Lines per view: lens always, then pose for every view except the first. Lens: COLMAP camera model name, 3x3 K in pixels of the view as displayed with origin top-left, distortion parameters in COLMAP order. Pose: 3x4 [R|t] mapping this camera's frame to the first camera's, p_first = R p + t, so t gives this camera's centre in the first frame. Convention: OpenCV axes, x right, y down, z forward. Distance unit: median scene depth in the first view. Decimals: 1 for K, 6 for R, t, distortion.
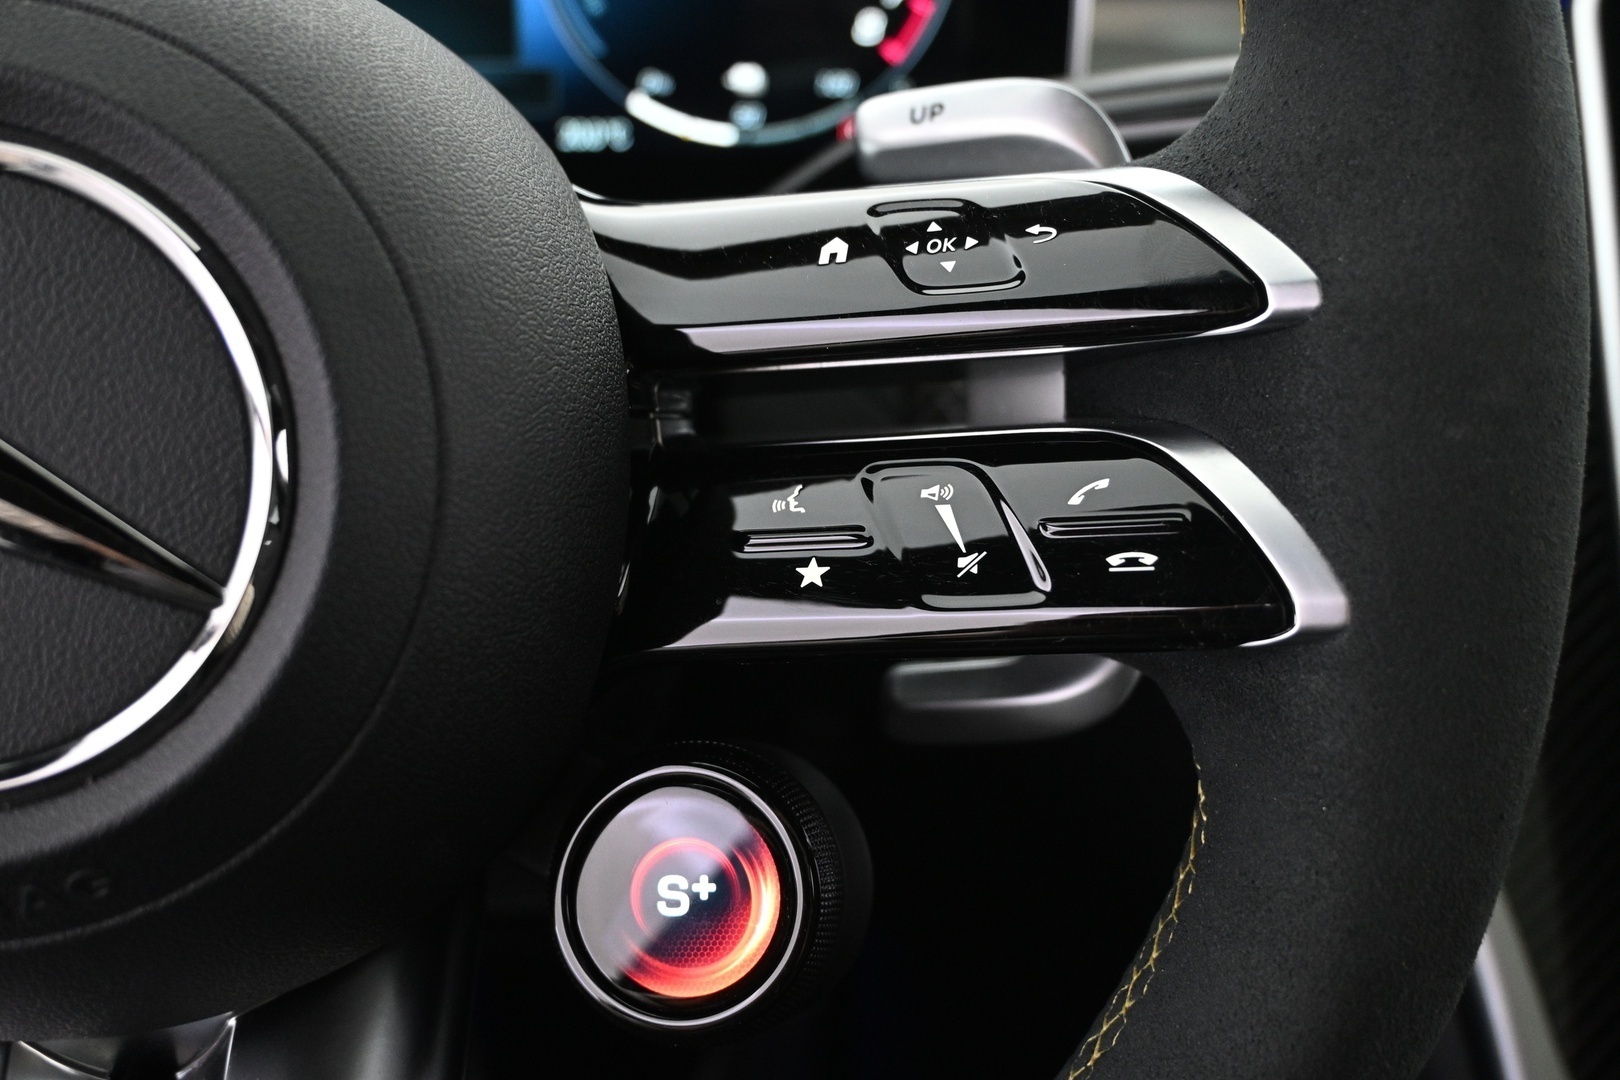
lens RADIAL K [[1707.7, 0, 810.0], [0, 1707.7, 540.0], [0, 0, 1]] dist [-0.016791, -0.001435]
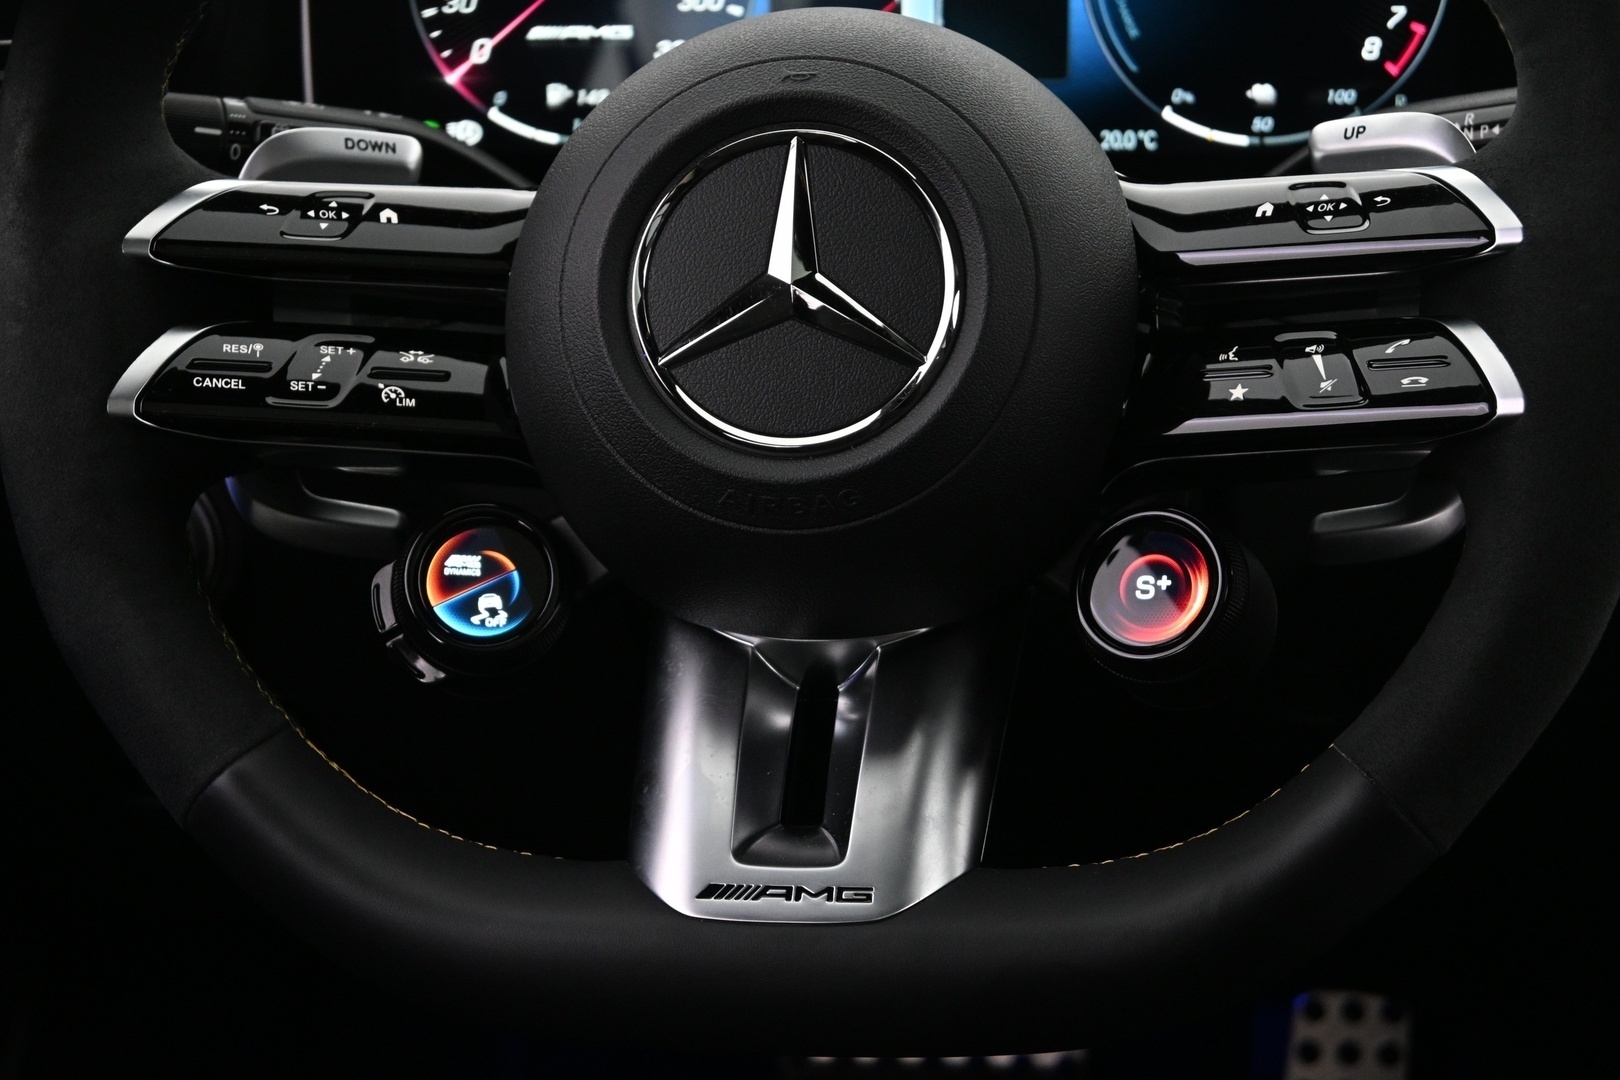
lens RADIAL K [[3562.1, 0, 810.0], [0, 3562.1, 540.0], [0, 0, 1]] dist [-0.001447, -0.055572]
pose [[0.974840, 0.051790, -0.216804, 0.360706], [-0.077509, 0.990697, -0.111856, 0.592325], [0.208994, 0.125846, 0.969786, -2.503999]]
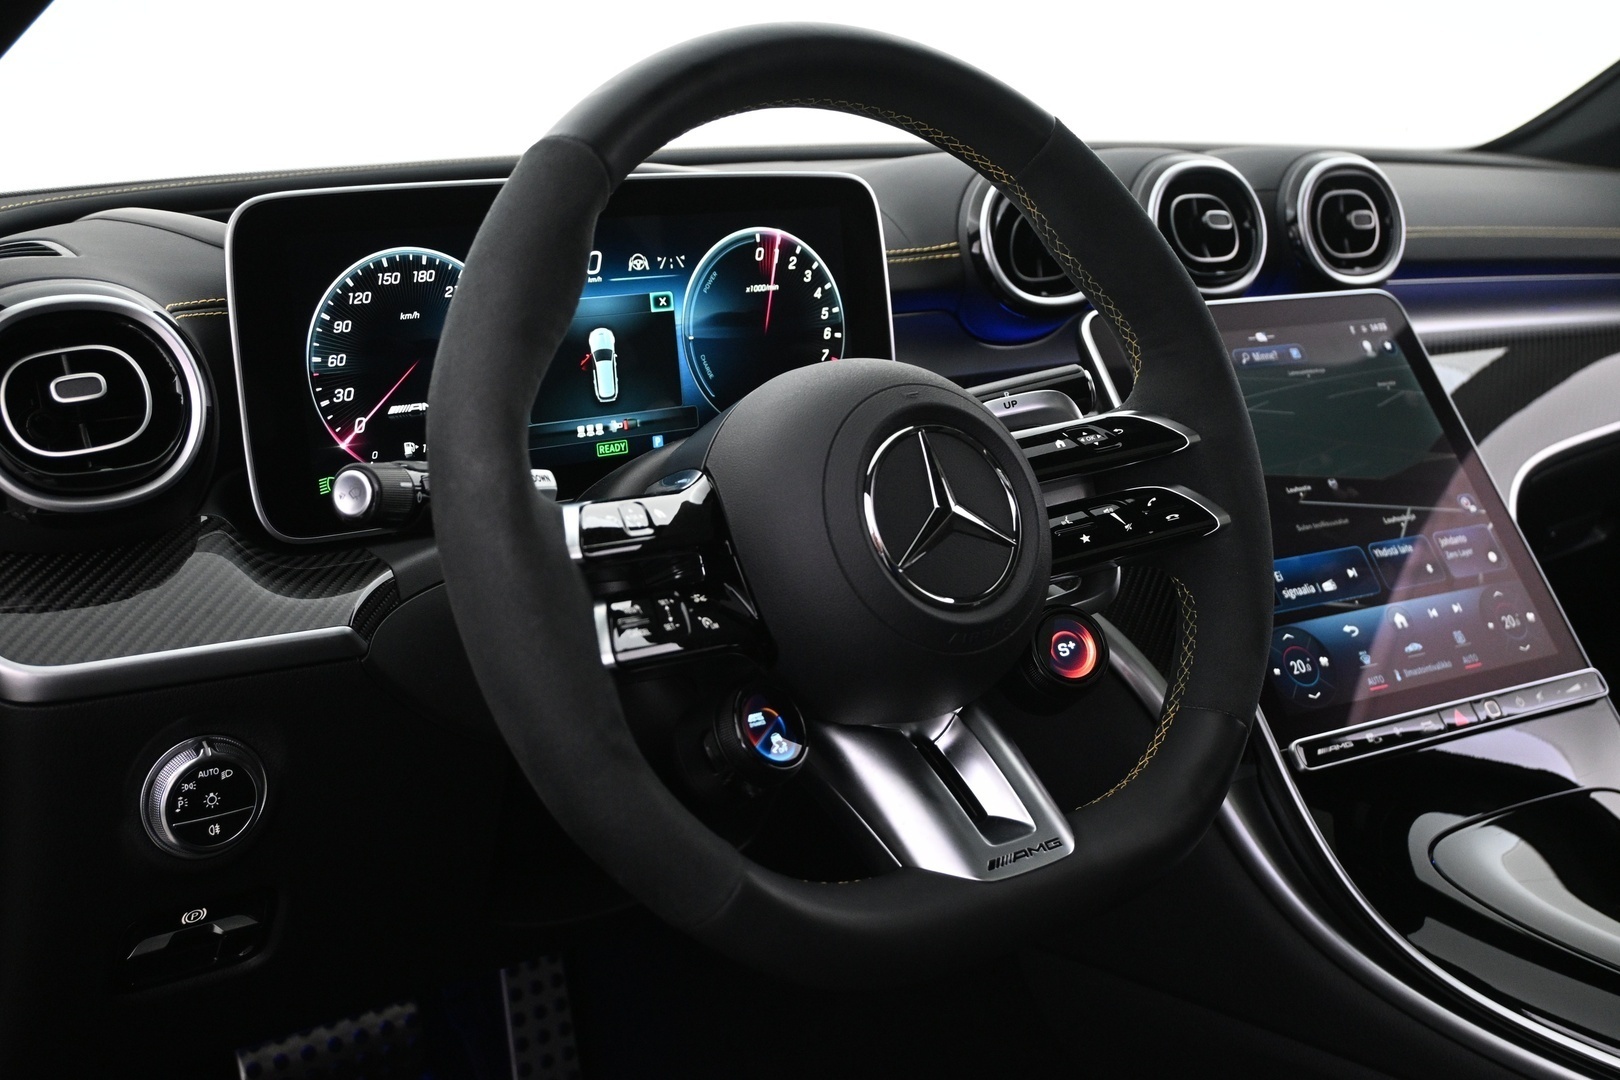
lens RADIAL K [[2130.0, 0, 810.0], [0, 2130.0, 540.0], [0, 0, 1]] dist [0.007862, 0.004370]
pose [[0.819931, -0.110089, 0.561777, -2.646820], [0.217057, 0.967844, -0.127137, 0.413717], [-0.529717, 0.226181, 0.817461, -1.992282]]
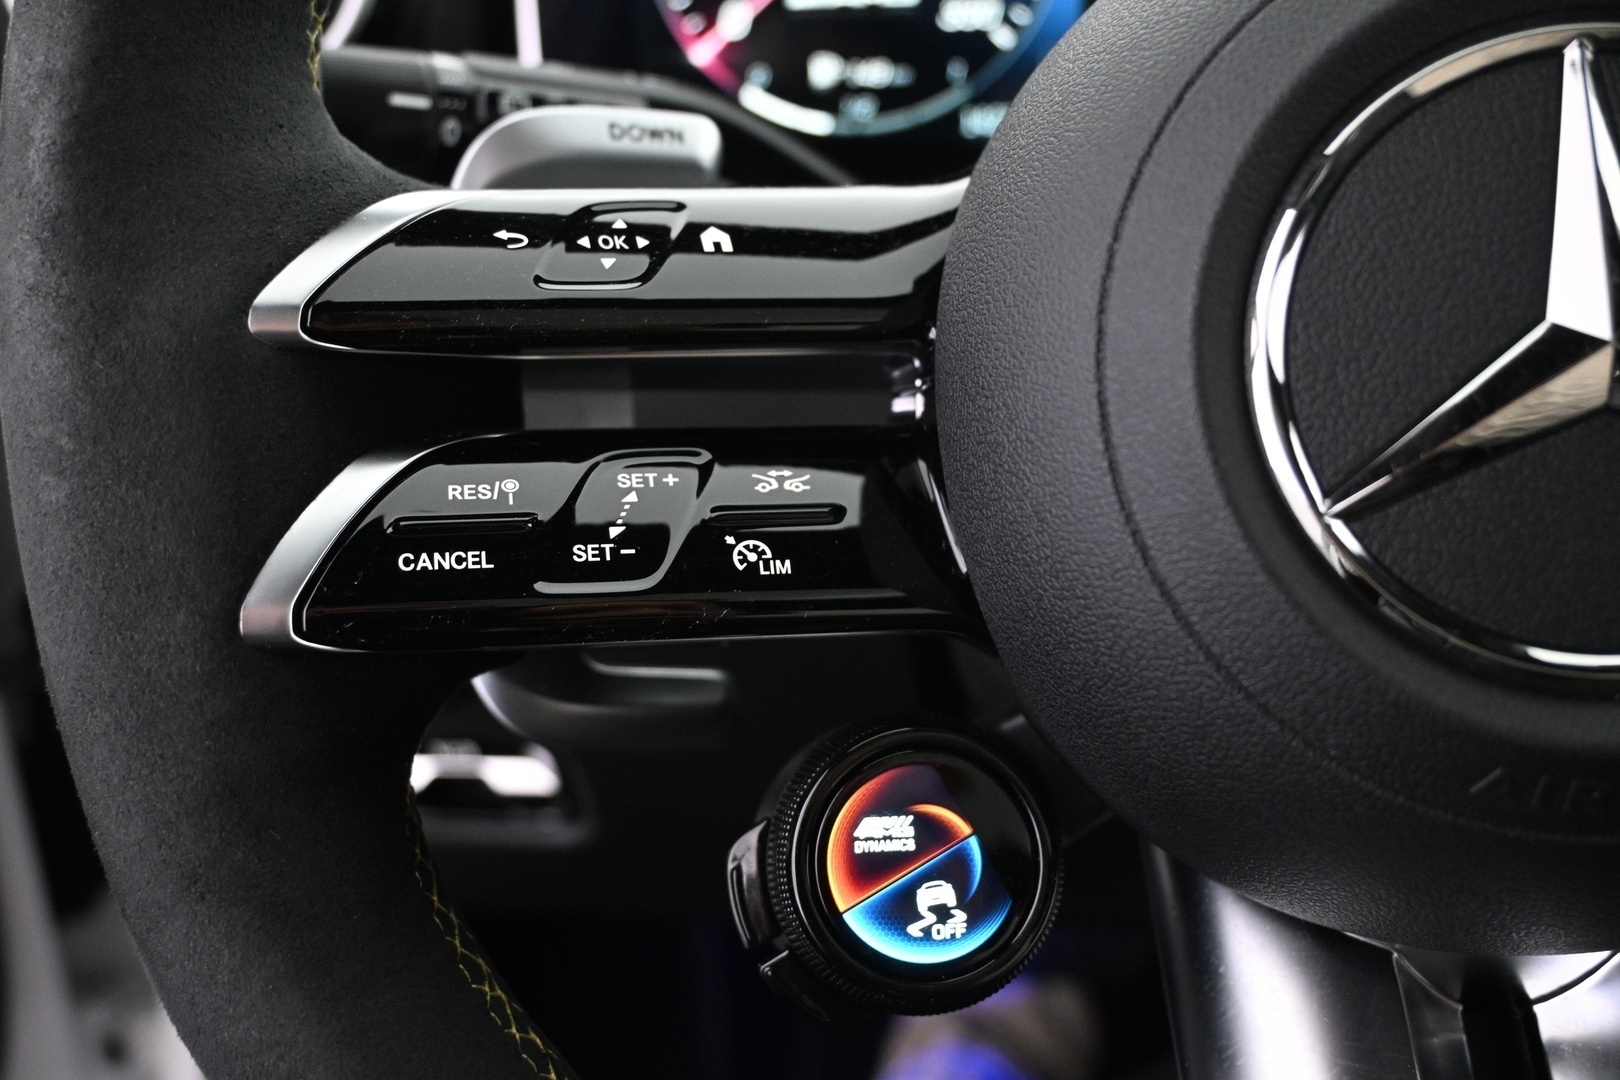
lens RADIAL K [[1707.7, 0, 810.0], [0, 1707.7, 540.0], [0, 0, 1]] dist [-0.016791, -0.001435]
pose [[0.984594, 0.017770, -0.173949, -0.650491], [-0.021262, 0.999608, -0.018235, 0.076577], [0.173556, 0.021653, 0.984586, -0.045485]]
